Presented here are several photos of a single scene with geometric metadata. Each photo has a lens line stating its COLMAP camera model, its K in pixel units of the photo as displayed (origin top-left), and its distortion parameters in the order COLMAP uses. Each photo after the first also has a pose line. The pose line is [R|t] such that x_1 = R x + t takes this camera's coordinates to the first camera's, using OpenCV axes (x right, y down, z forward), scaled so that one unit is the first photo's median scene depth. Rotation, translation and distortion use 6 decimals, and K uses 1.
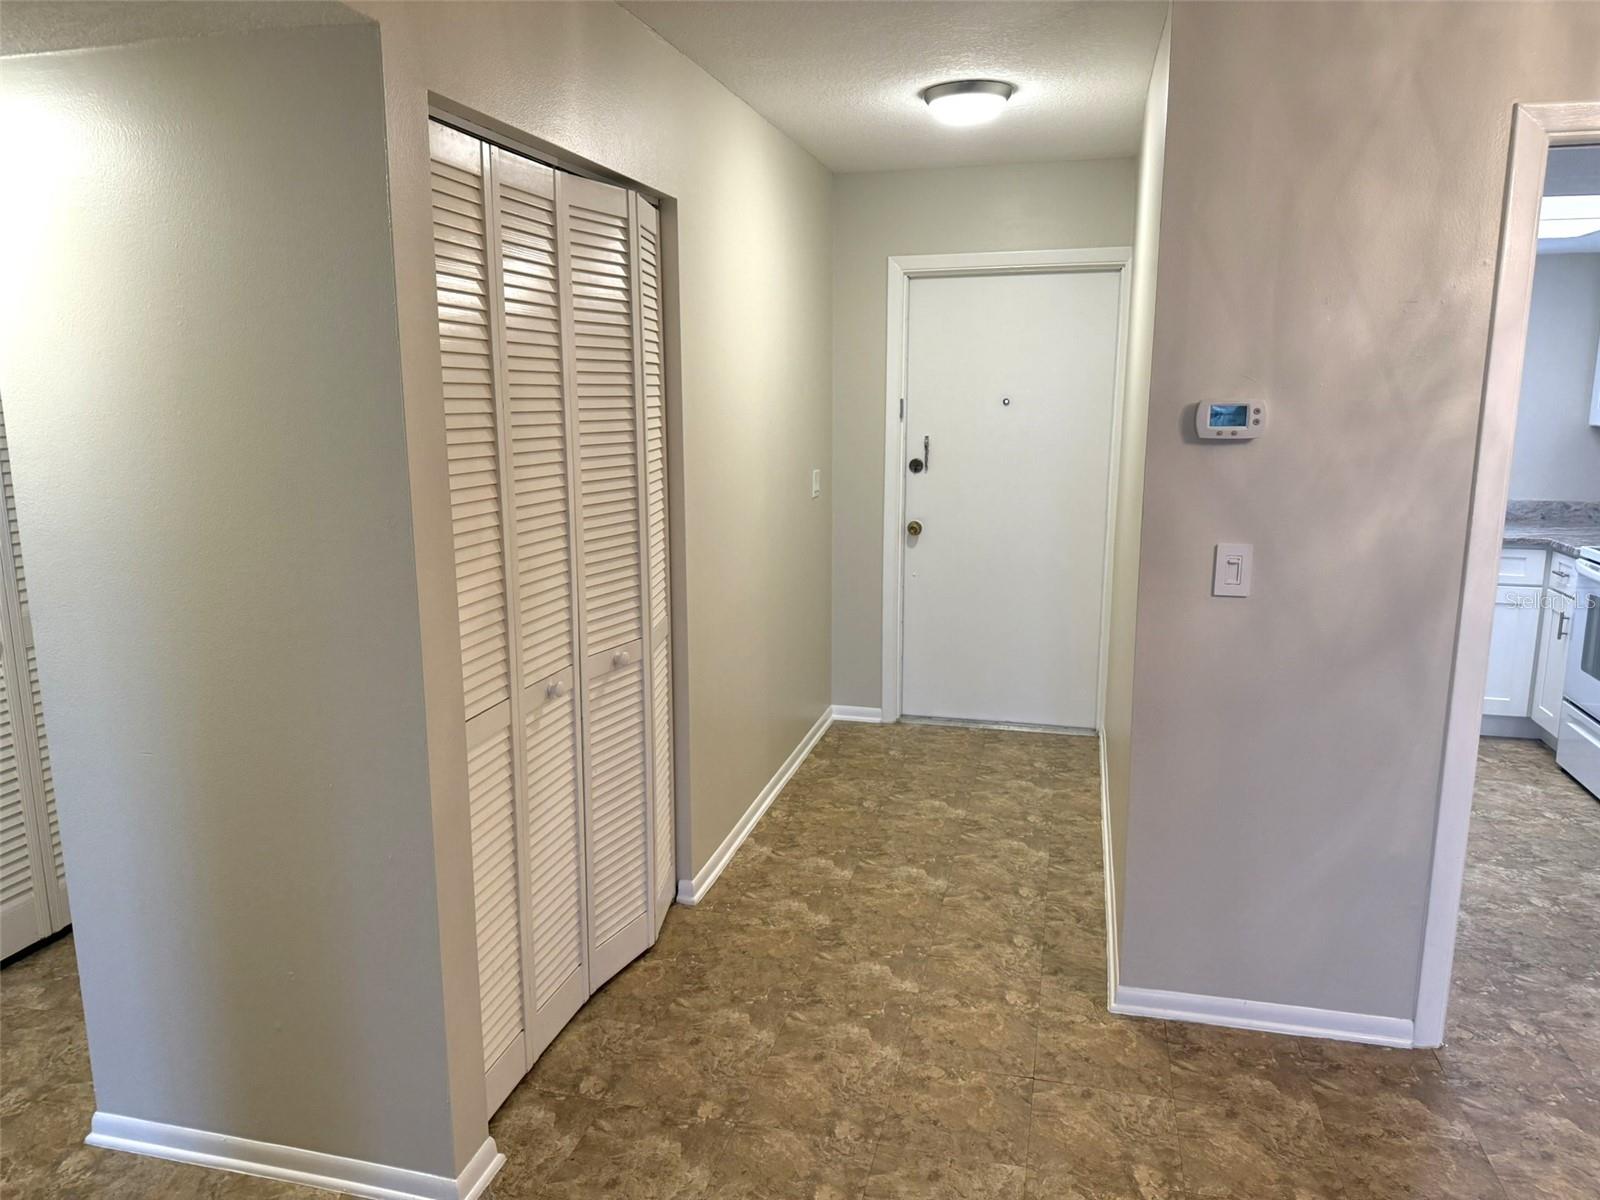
lens RADIAL K [[1124.1, 0, 789.6], [0, 1124.1, 591.4], [0, 0, 1]] dist [0.007109, -0.039975]
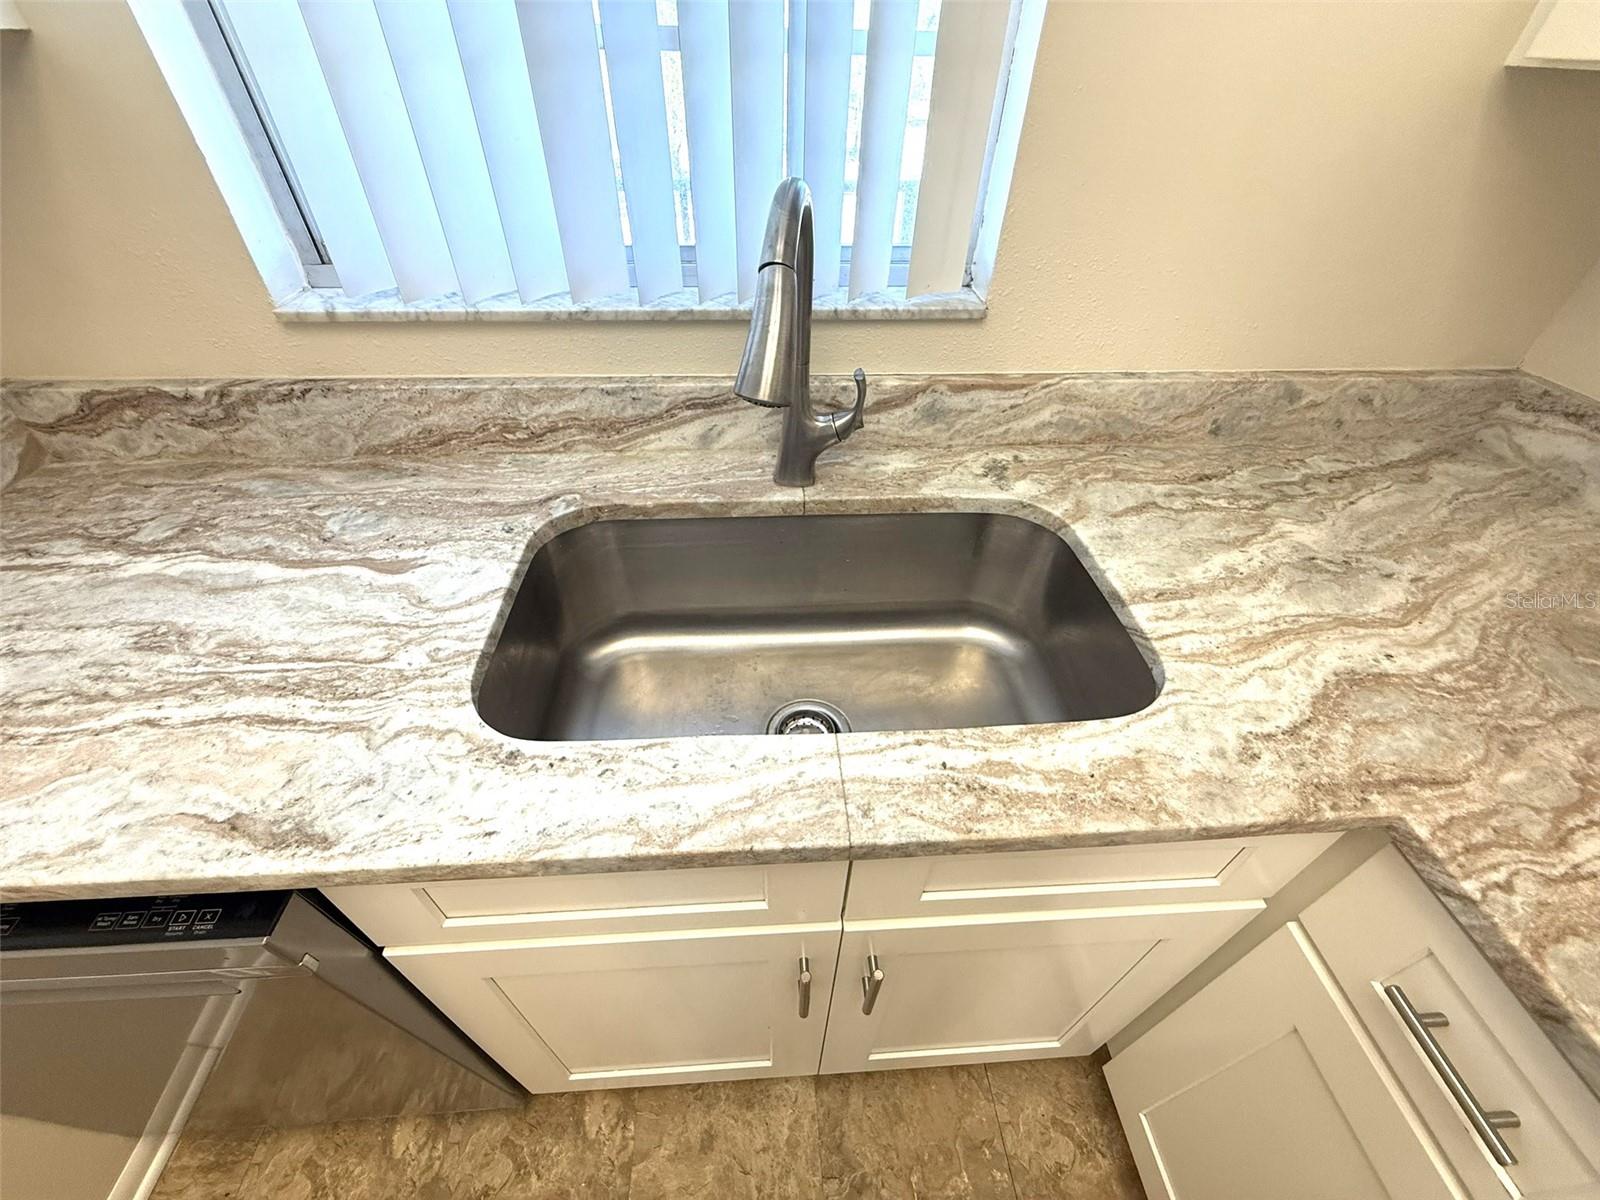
lens RADIAL K [[650.5, 0, 788.8], [0, 650.5, 605.0], [0, 0, 1]] dist [0.000005, -0.000163]
pose [[0.948993, -0.201866, 0.242204, 0.580951], [0.046688, 0.849674, 0.525237, -0.147323], [-0.311822, -0.487138, 0.815759, 0.997795]]
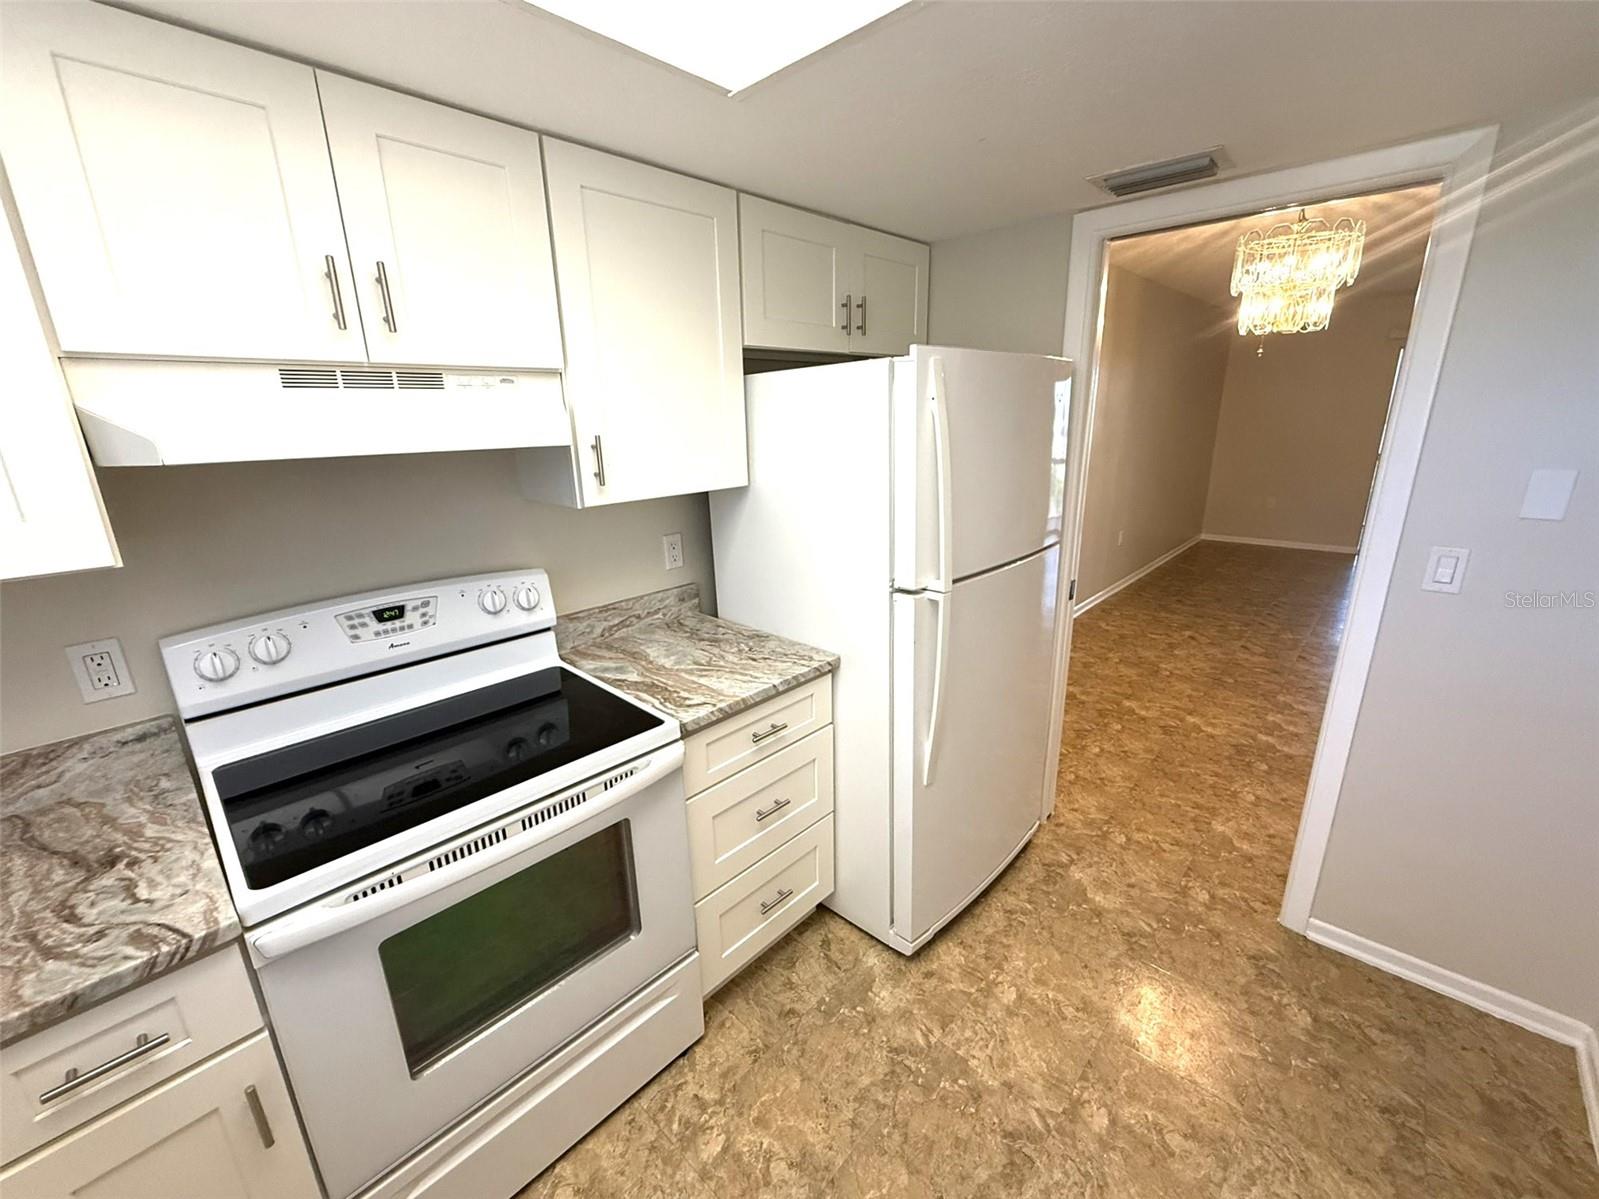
lens RADIAL K [[650.1, 0, 794.2], [0, 650.1, 598.9], [0, 0, 1]] dist [0.000005, -0.000163]
pose [[-0.880549, -0.119450, 0.458655, 0.461126], [0.100234, 0.898898, 0.426538, -0.192915], [-0.463235, 0.421561, -0.779551, 1.012661]]
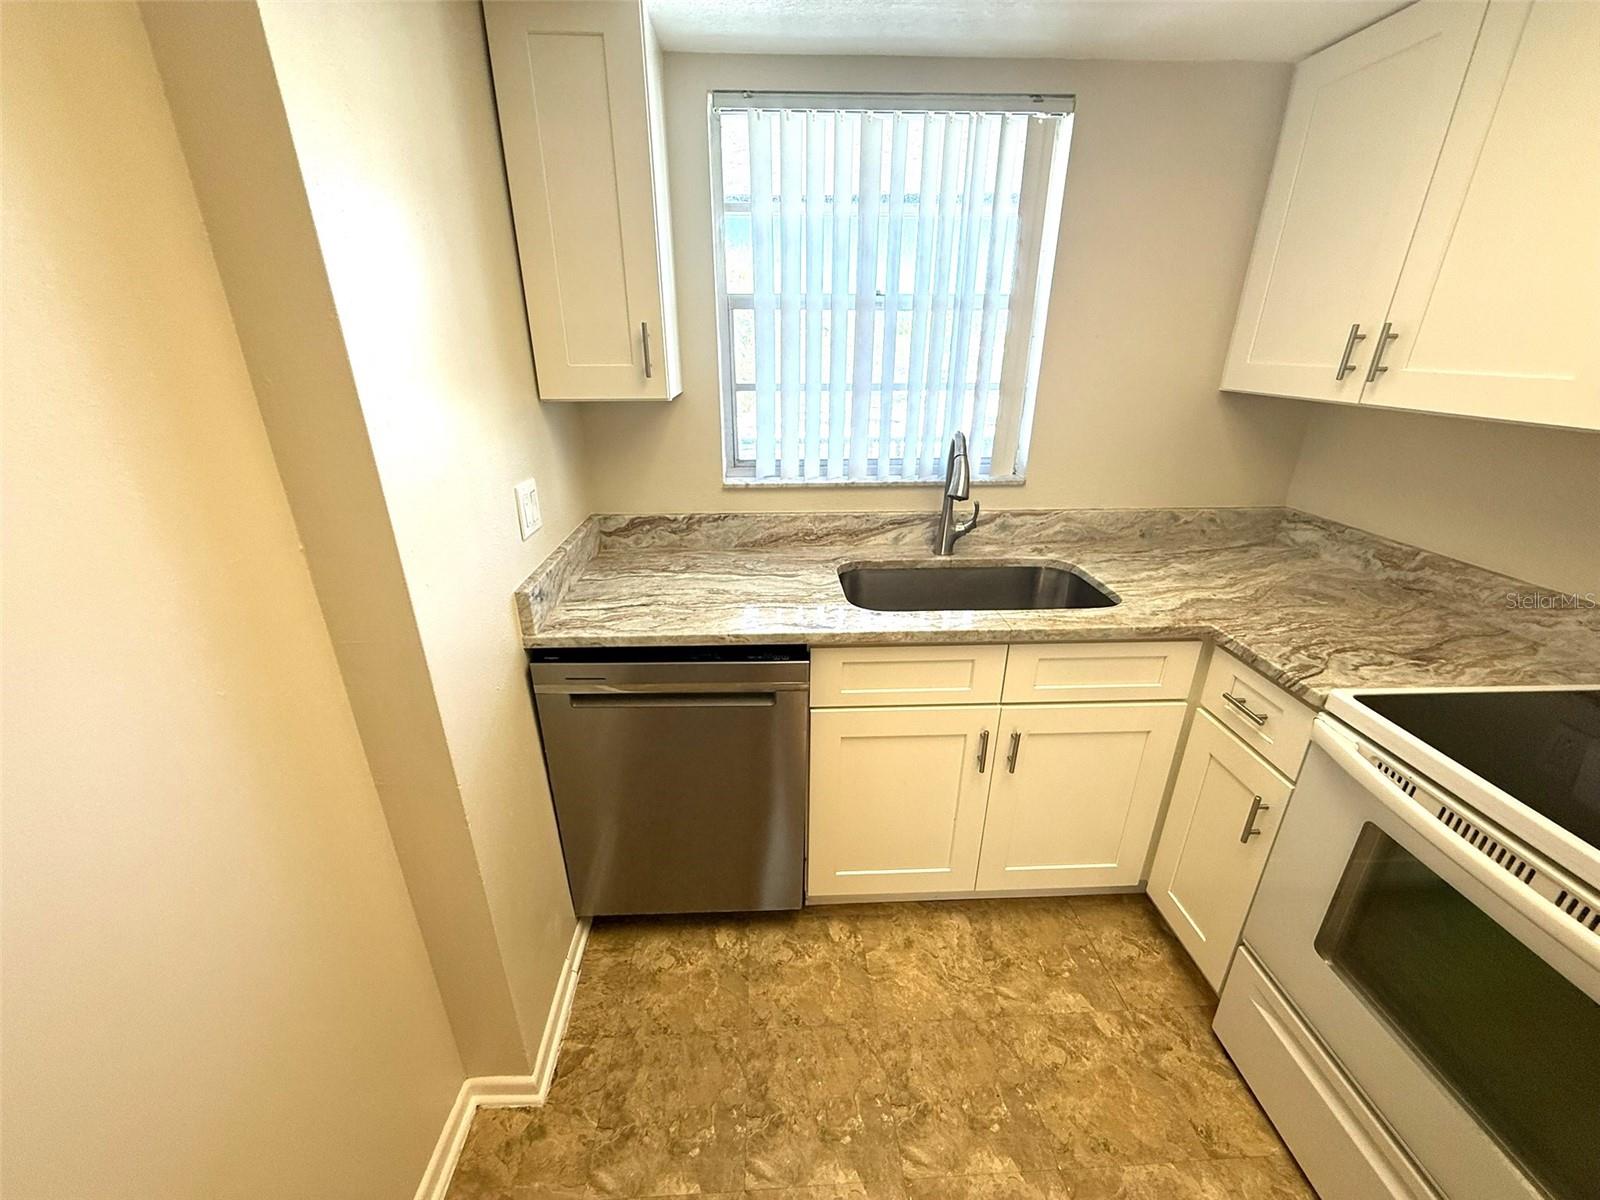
lens RADIAL K [[650.5, 0, 784.0], [0, 650.5, 603.9], [0, 0, 1]] dist [0.000005, -0.000163]
pose [[0.955794, -0.119739, 0.268551, 0.420994], [0.061832, 0.974754, 0.214549, -0.141053], [-0.287461, -0.188460, 0.939068, 0.802635]]
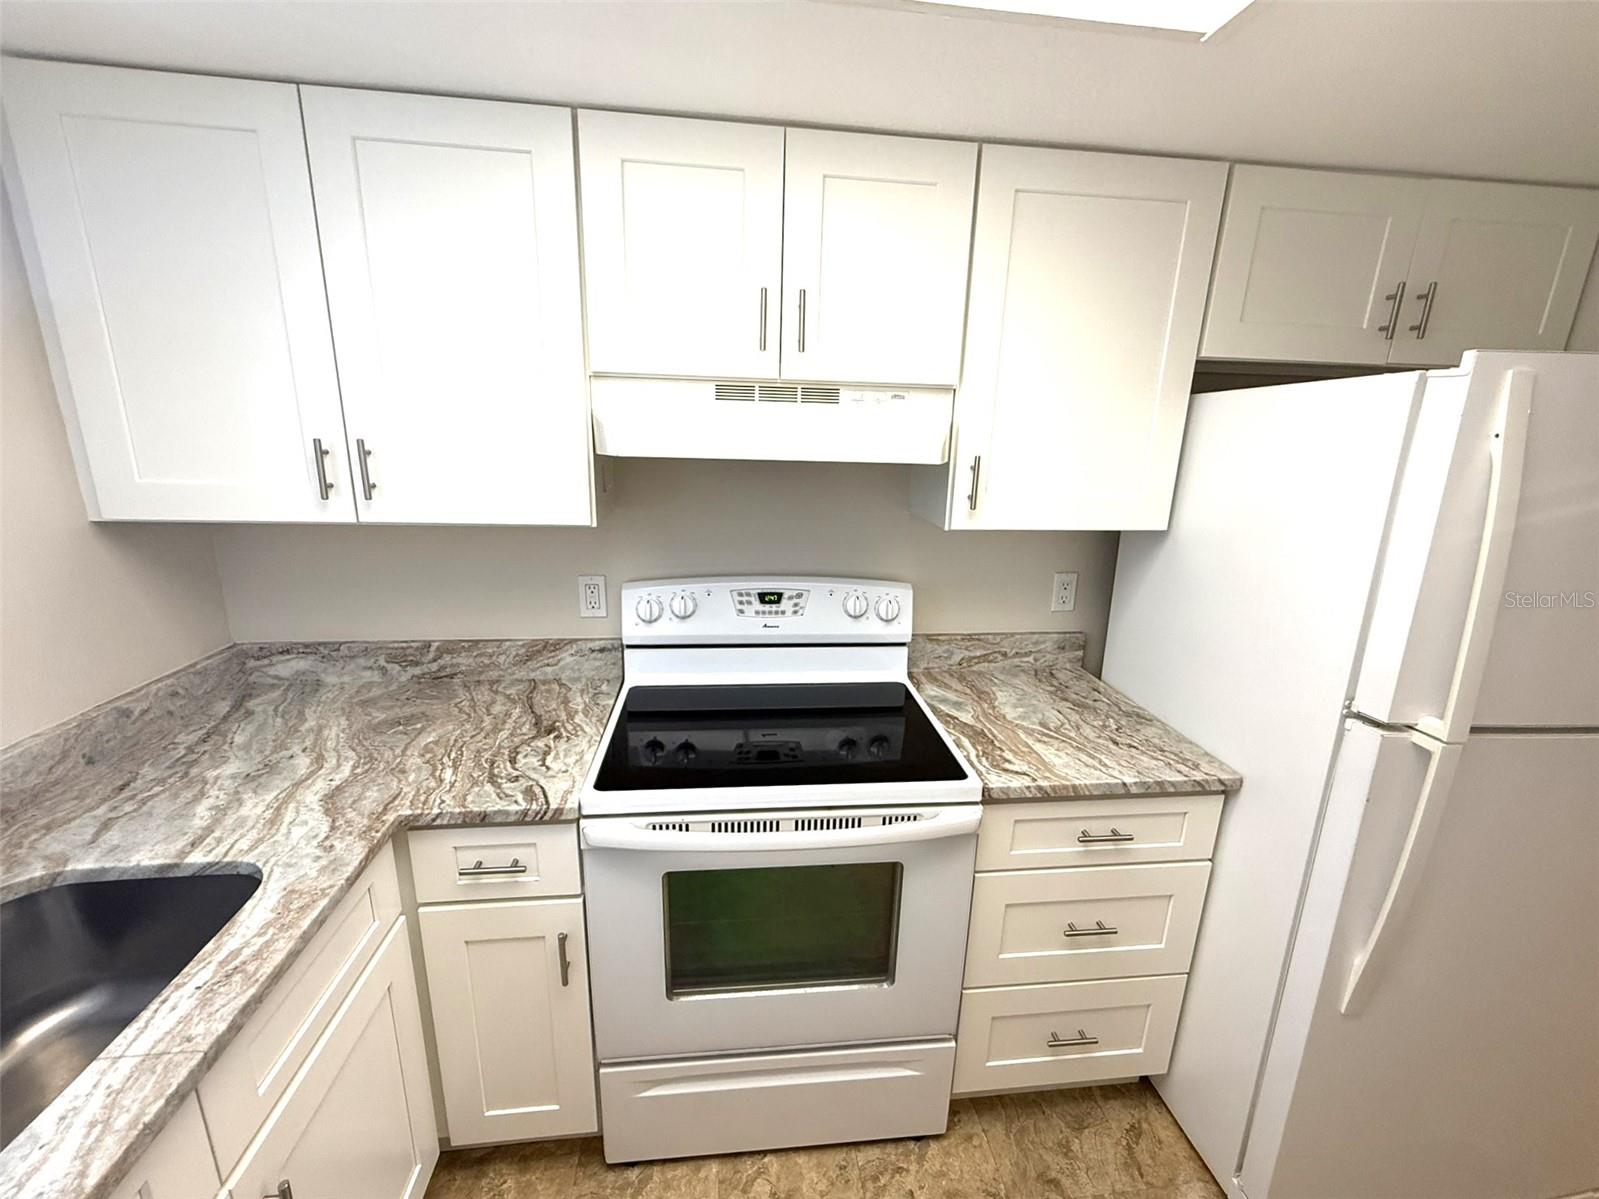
lens RADIAL K [[650.1, 0, 794.0], [0, 650.1, 599.9], [0, 0, 1]] dist [0.000005, -0.000163]
pose [[-0.369925, -0.249841, 0.894838, 0.449552], [0.139443, 0.937322, 0.319348, -0.183449], [-0.918538, 0.242914, -0.311900, 0.959370]]
